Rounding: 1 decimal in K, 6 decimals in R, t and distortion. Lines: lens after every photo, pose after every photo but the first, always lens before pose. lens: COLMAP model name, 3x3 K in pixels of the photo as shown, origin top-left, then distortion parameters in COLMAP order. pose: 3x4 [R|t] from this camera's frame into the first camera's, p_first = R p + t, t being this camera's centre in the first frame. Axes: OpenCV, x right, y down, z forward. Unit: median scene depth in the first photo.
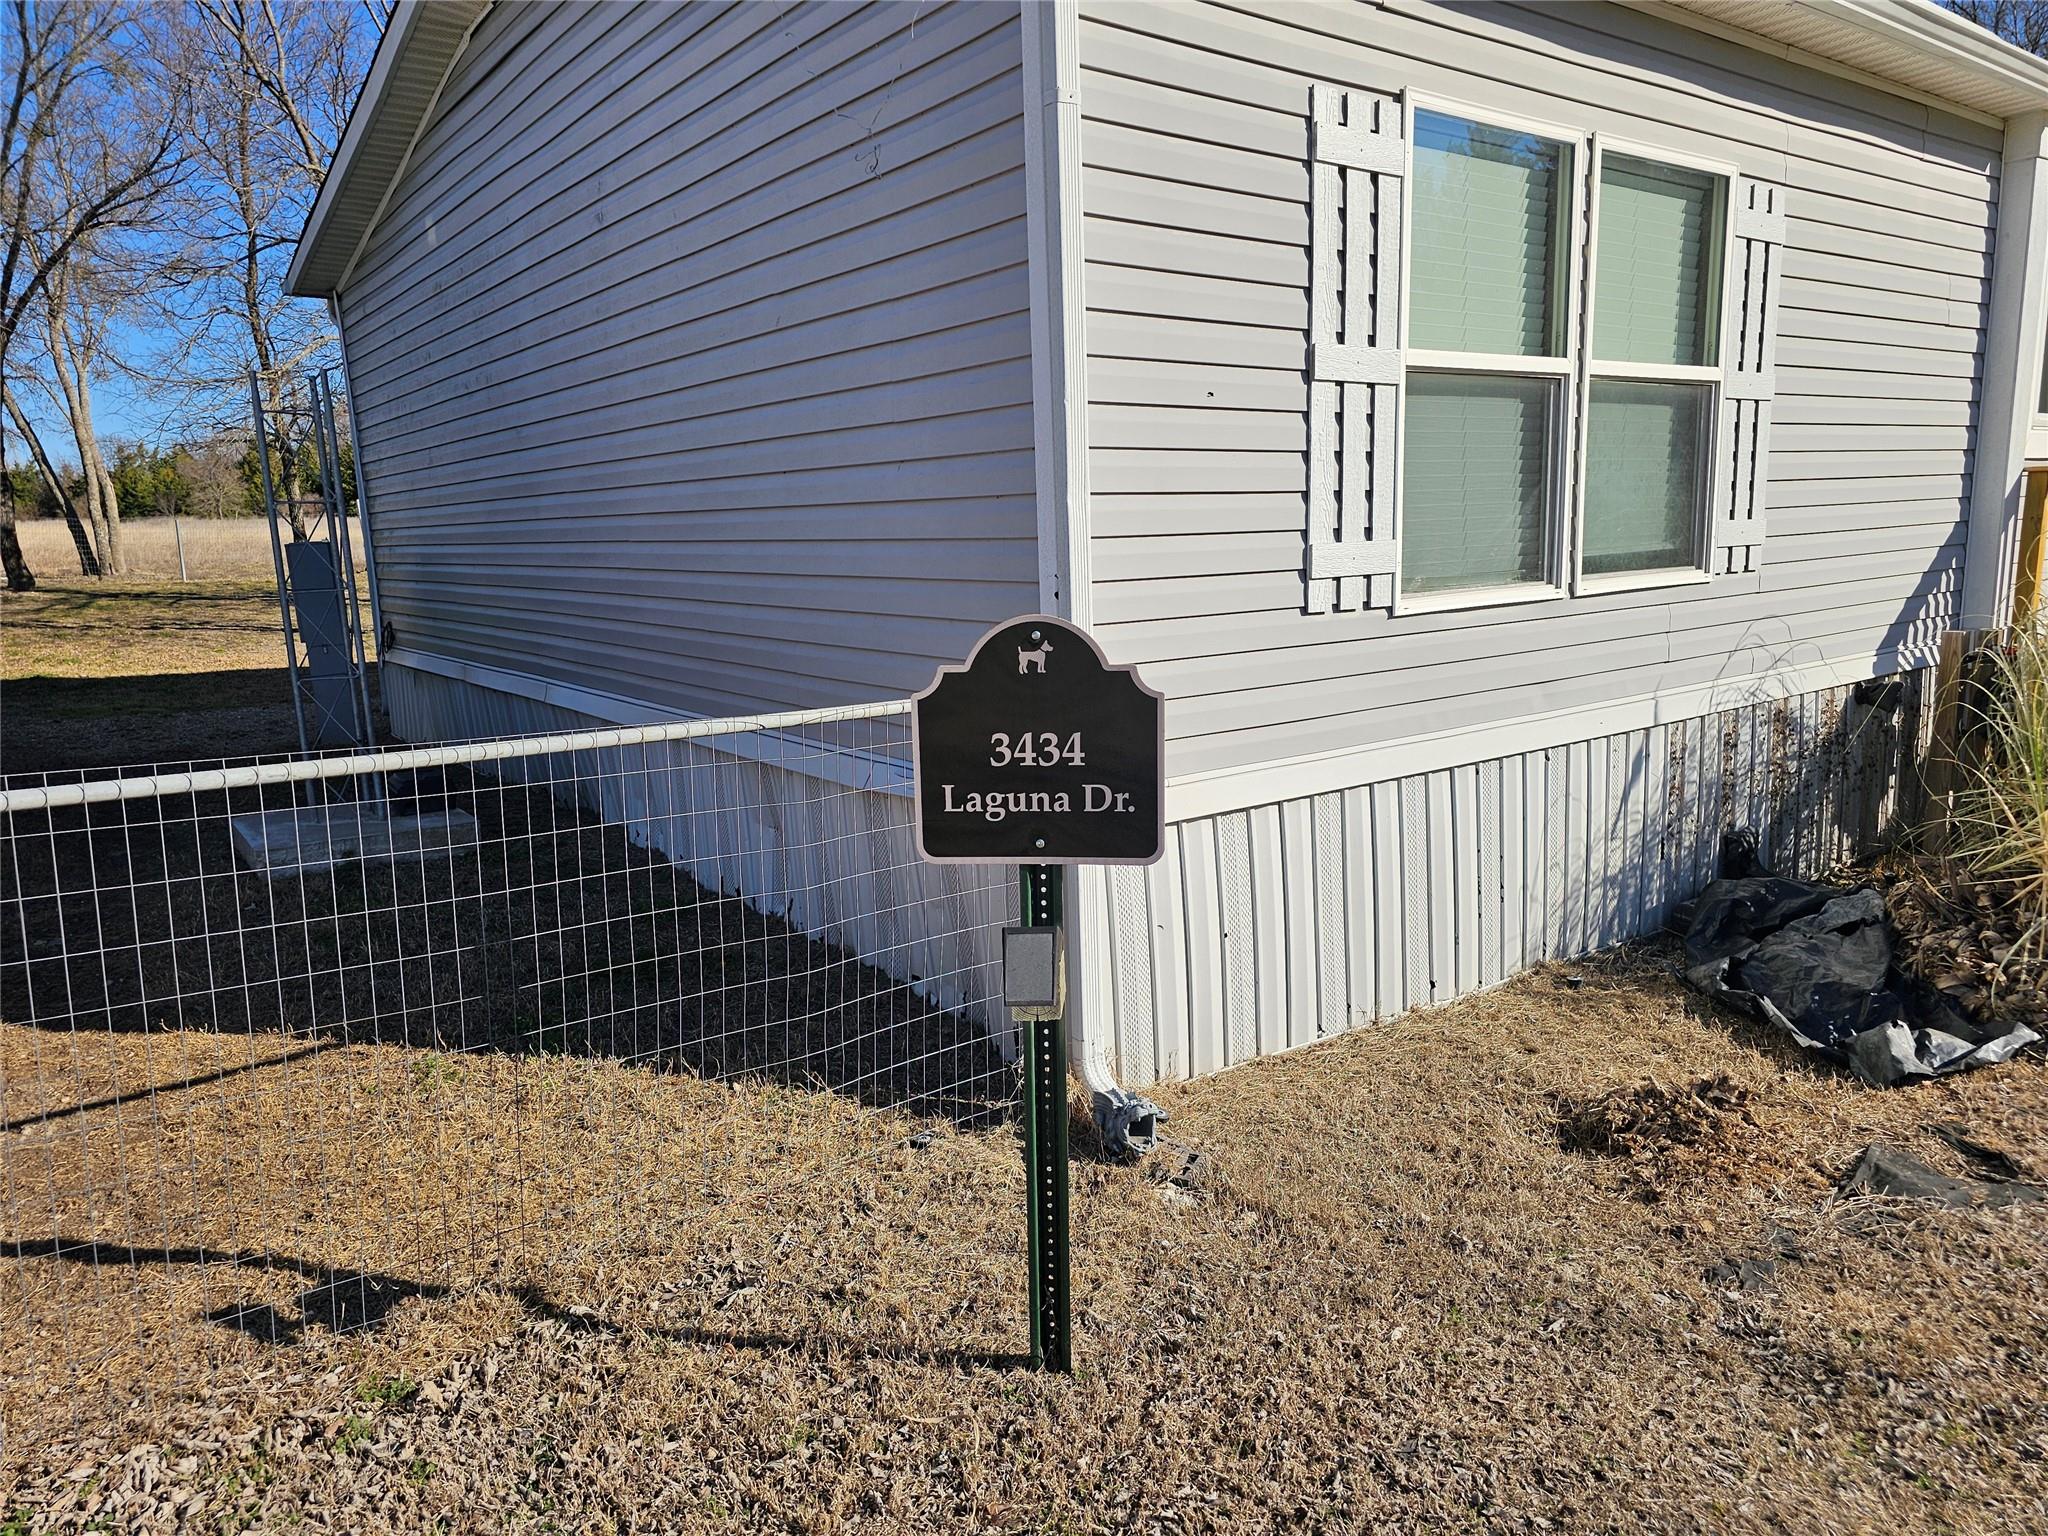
lens RADIAL K [[1357.0, 0, 1027.5], [0, 1357.0, 781.0], [0, 0, 1]] dist [0.019762, -0.002183]
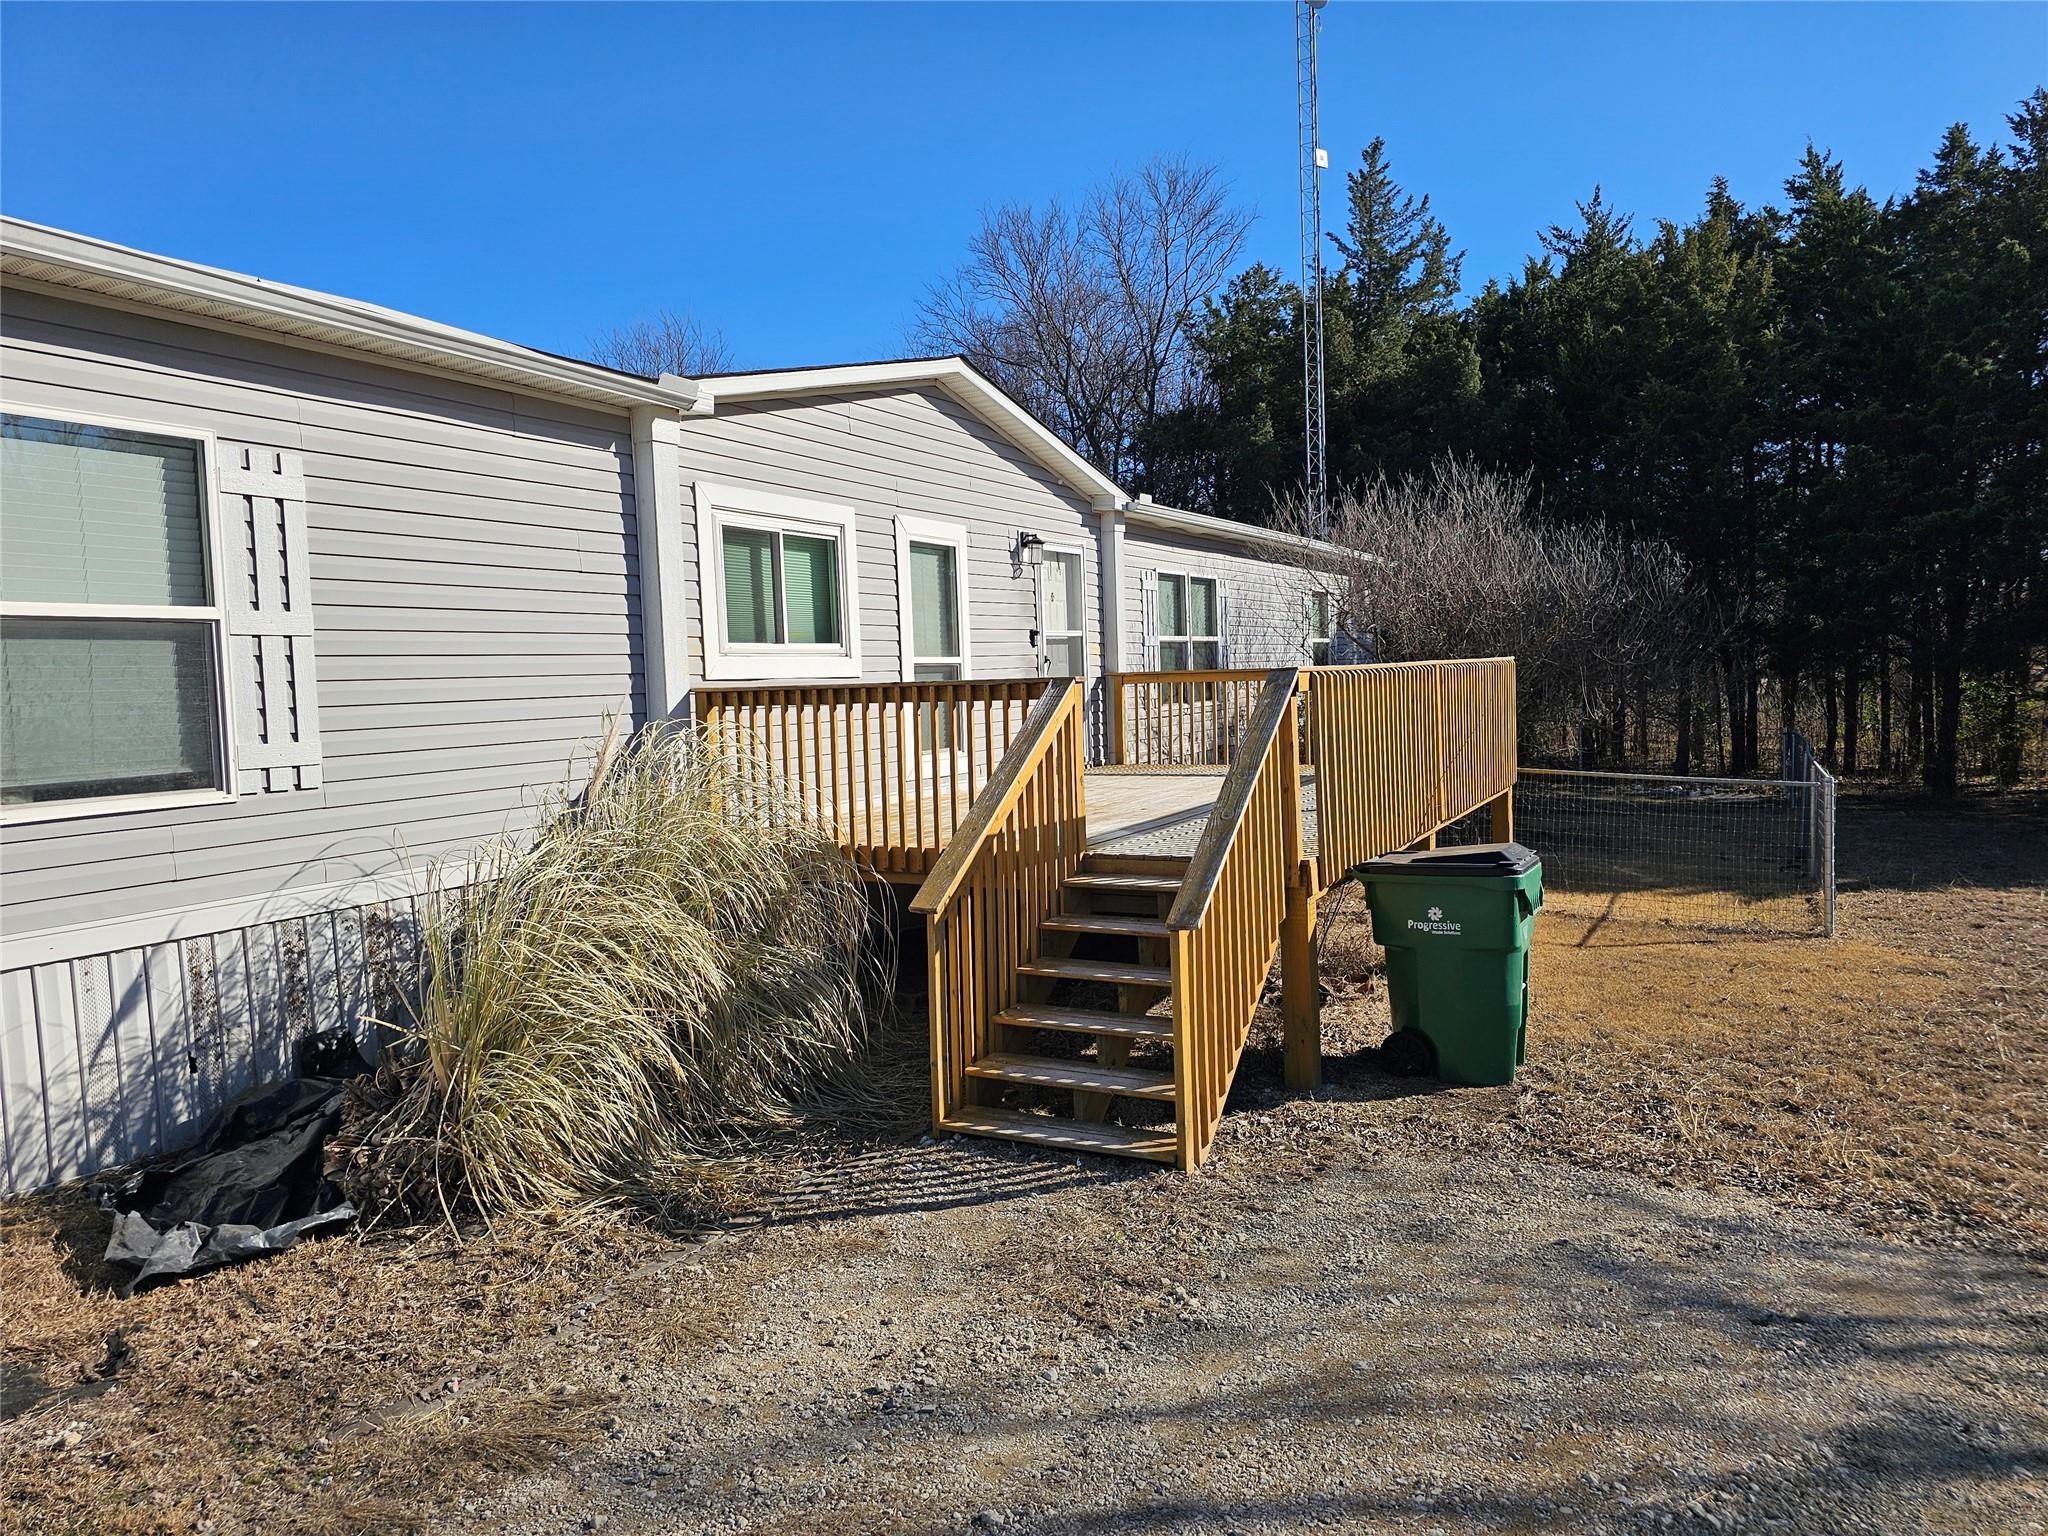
lens RADIAL K [[1357.0, 0, 1021.6], [0, 1357.0, 753.3], [0, 0, 1]] dist [0.019762, -0.002183]
pose [[0.909215, -0.025762, 0.415528, 0.625562], [0.088551, 0.987213, -0.132552, 0.011352], [-0.406800, 0.157314, 0.899870, -0.212632]]
